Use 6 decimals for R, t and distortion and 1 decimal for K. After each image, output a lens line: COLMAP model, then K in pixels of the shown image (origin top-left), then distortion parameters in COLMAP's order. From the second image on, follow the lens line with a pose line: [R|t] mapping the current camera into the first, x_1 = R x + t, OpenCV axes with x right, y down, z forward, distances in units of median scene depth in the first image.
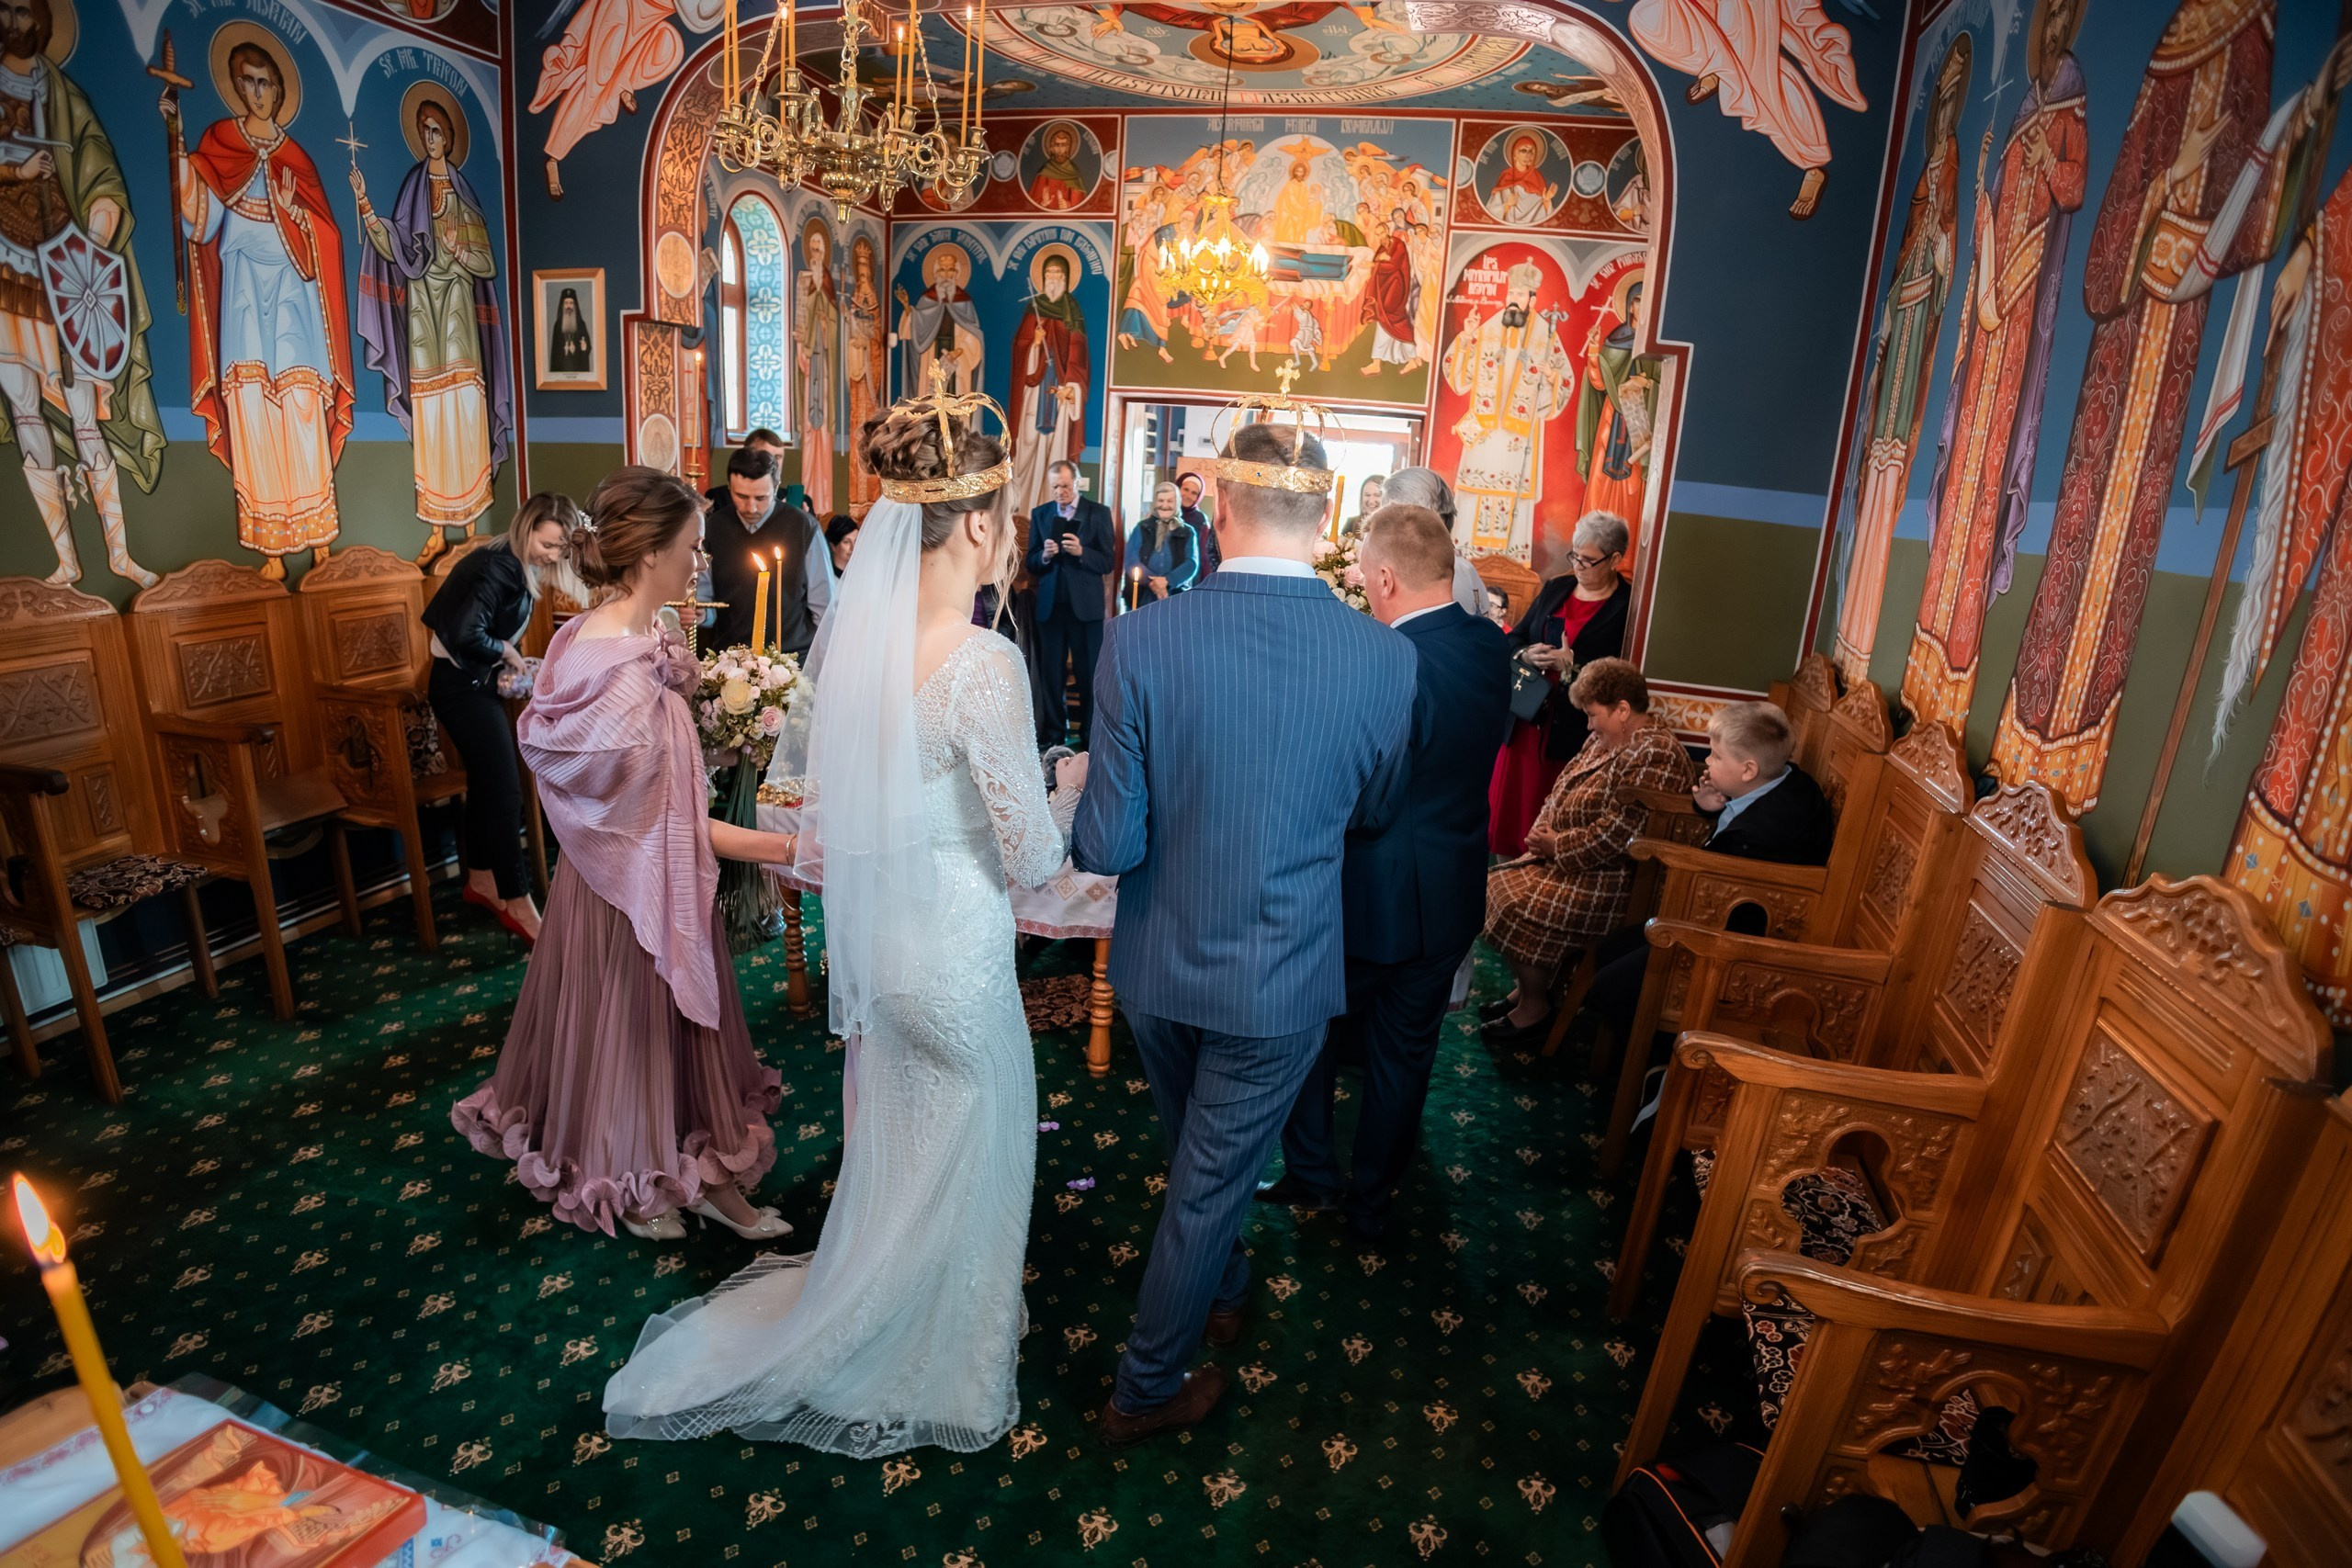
lens RADIAL K [[1196.6, 0, 1175.6], [0, 1196.6, 876.0], [0, 0, 1]] dist [-0.150804, 0.036235]
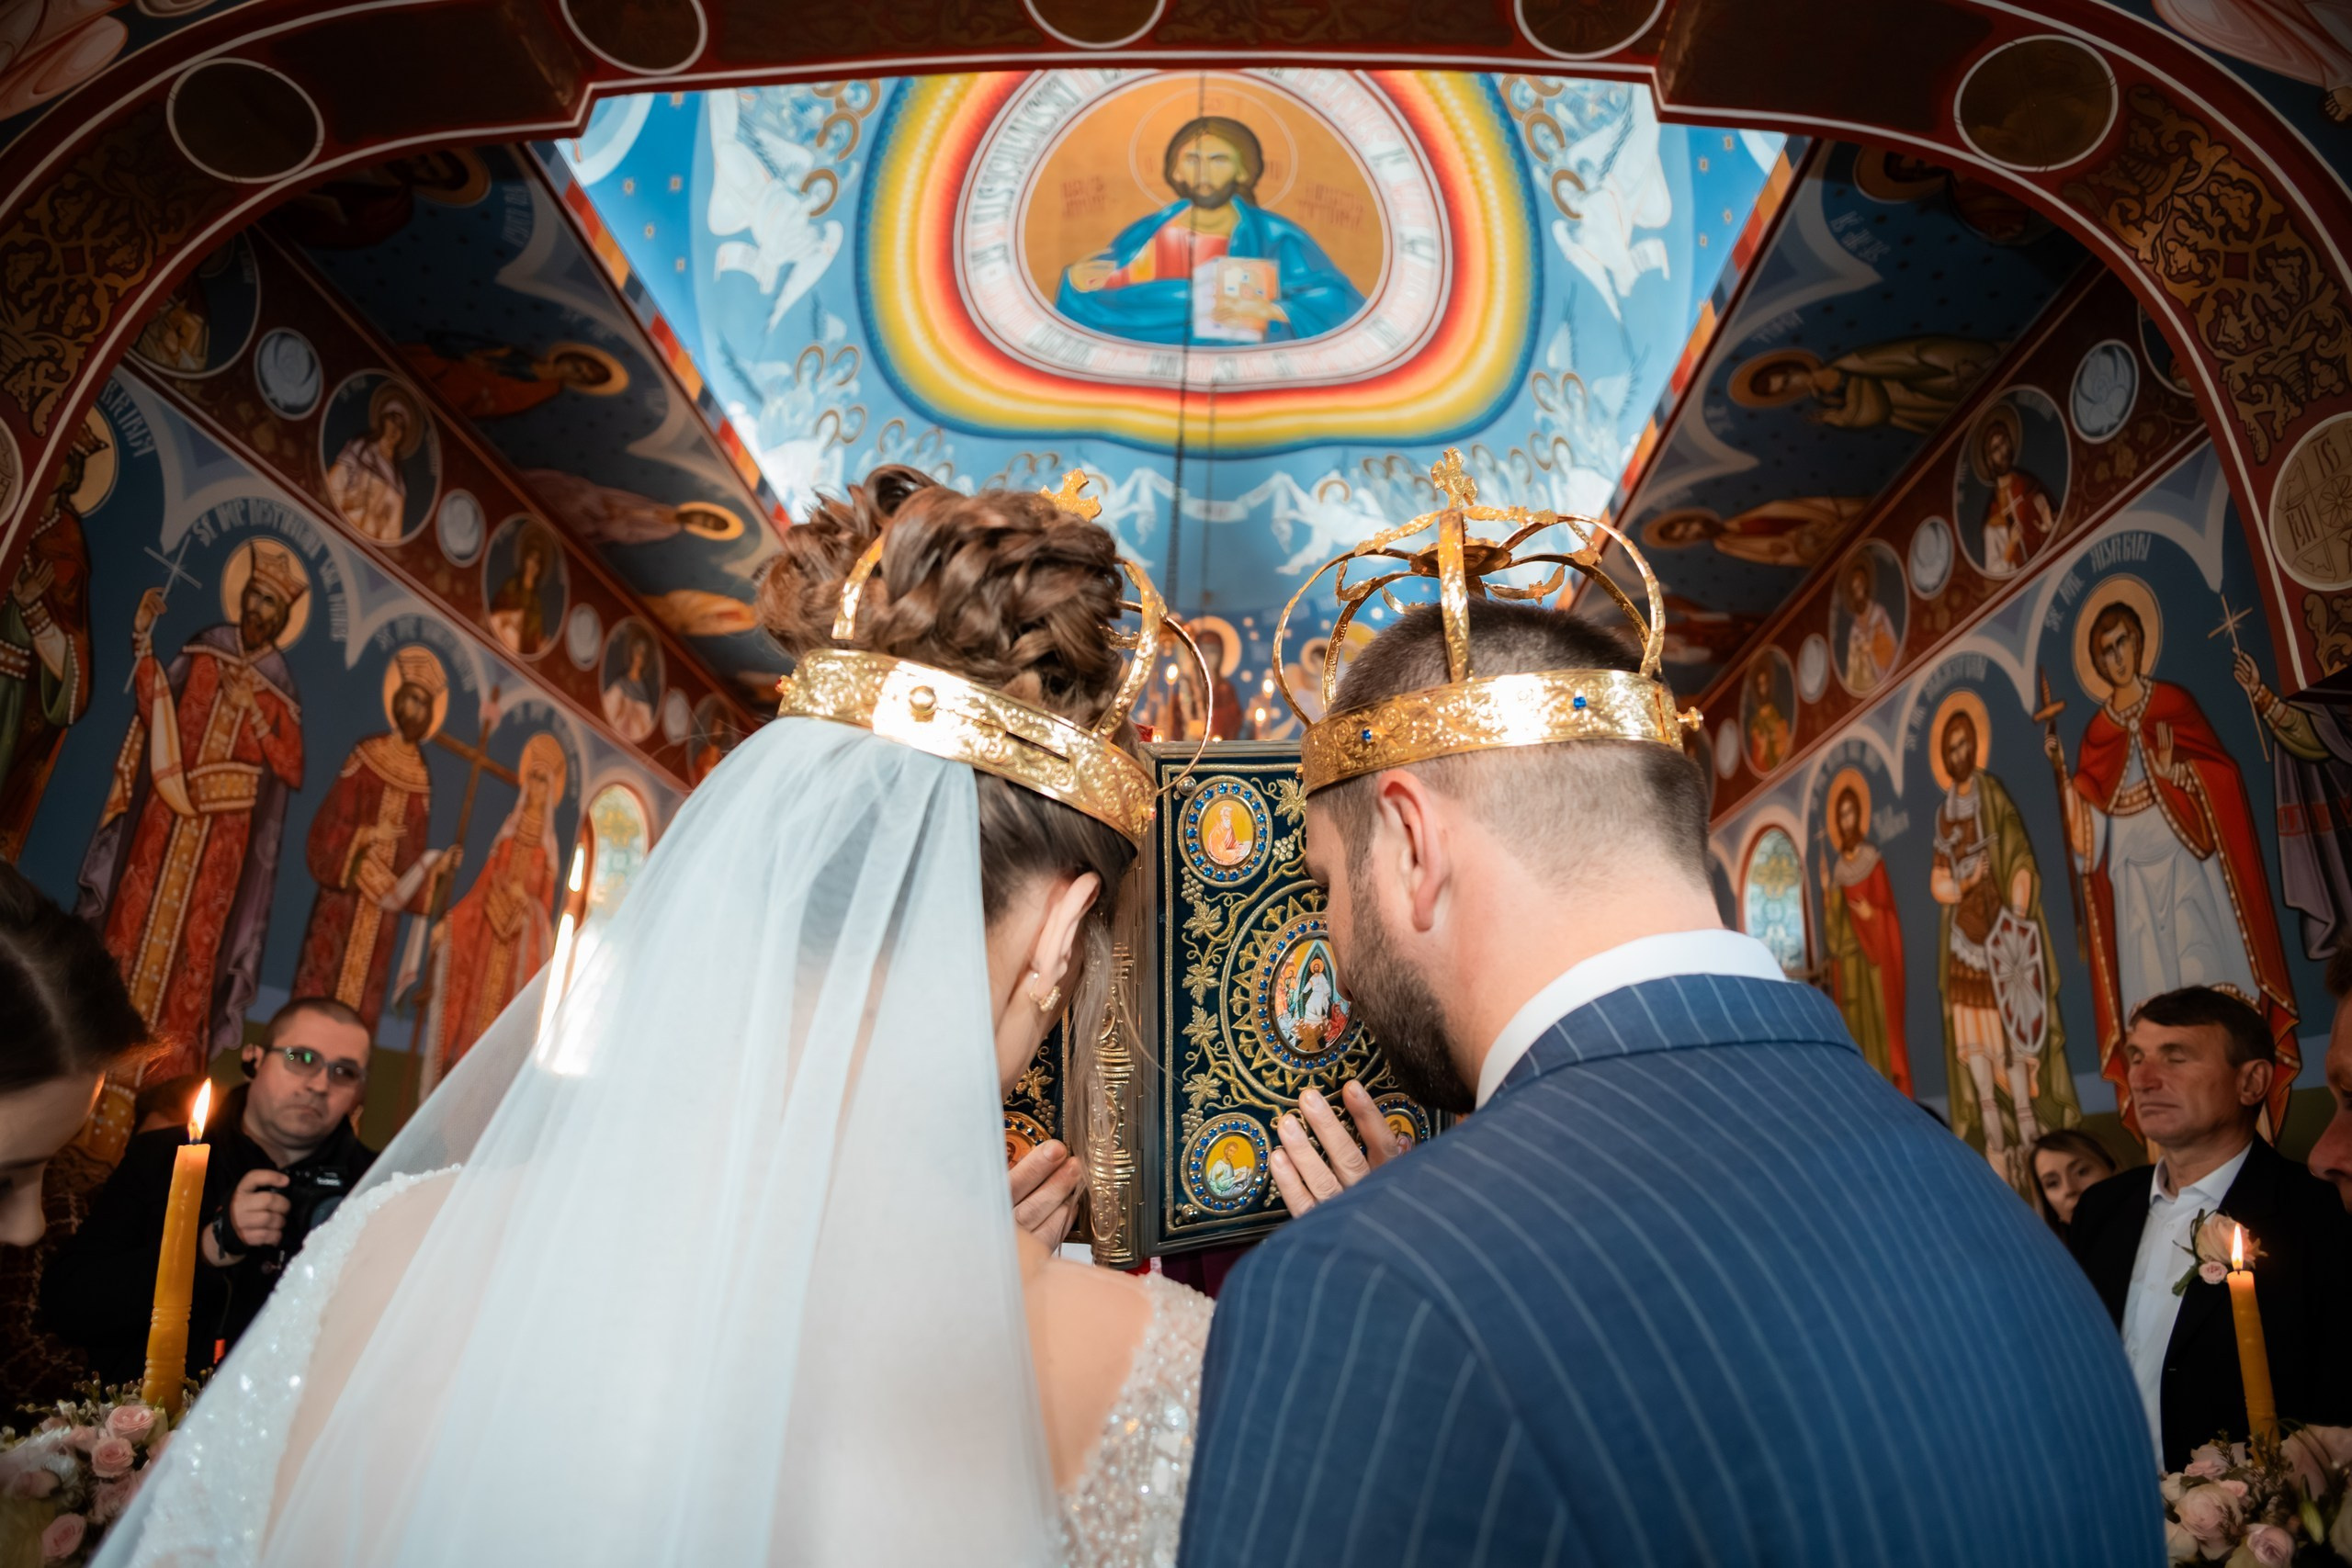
lens RADIAL K [[1186.7, 0, 1167.3], [0, 1186.7, 789.1], [0, 0, 1]] dist [-0.121137, 0.023152]
pose [[-0.972375, -0.176868, -0.152334, -0.039976], [-0.177556, 0.984068, -0.009182, -0.280168], [0.151531, 0.018120, -0.988286, 0.916545]]
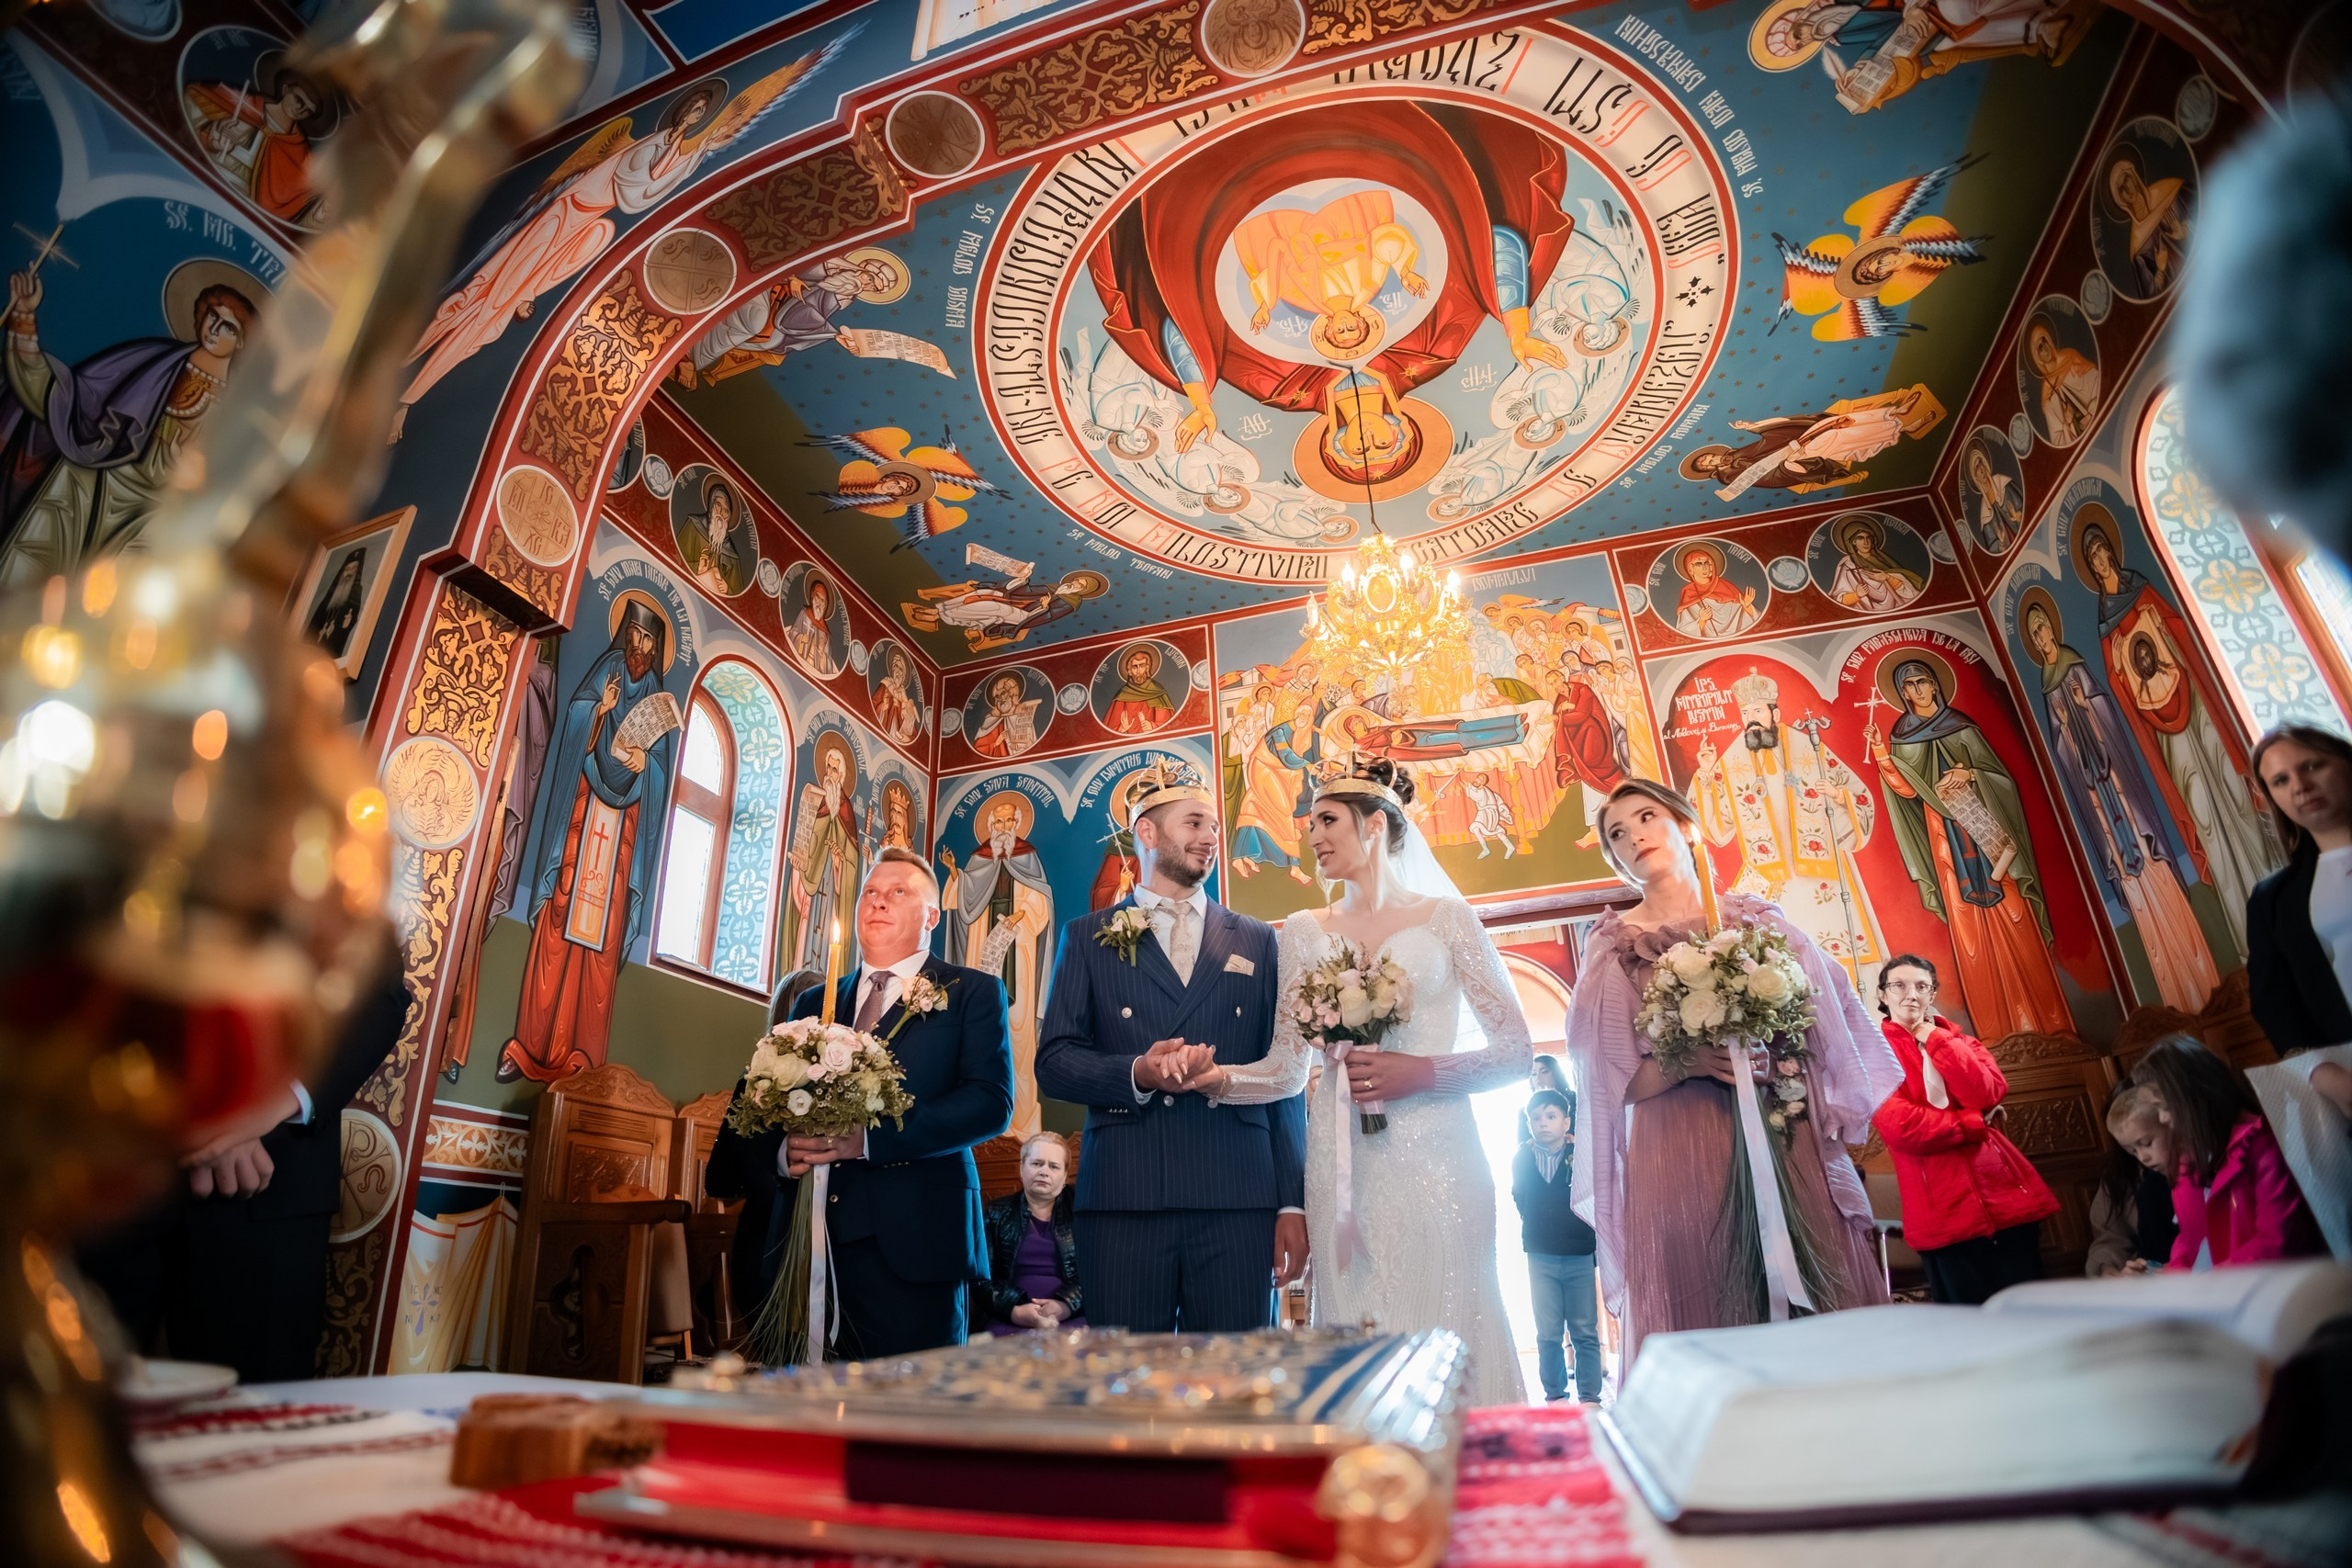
lens RADIAL K [[1073.3, 0, 1167.3], [0, 1073.3, 790.5], [0, 0, 1]] dist [-0.157144, 0.044908]
pose [[0.994086, -0.107399, -0.016091, -0.085212], [0.066865, 0.722071, -0.688580, -0.032283], [0.085571, 0.683432, 0.724982, 0.530314]]
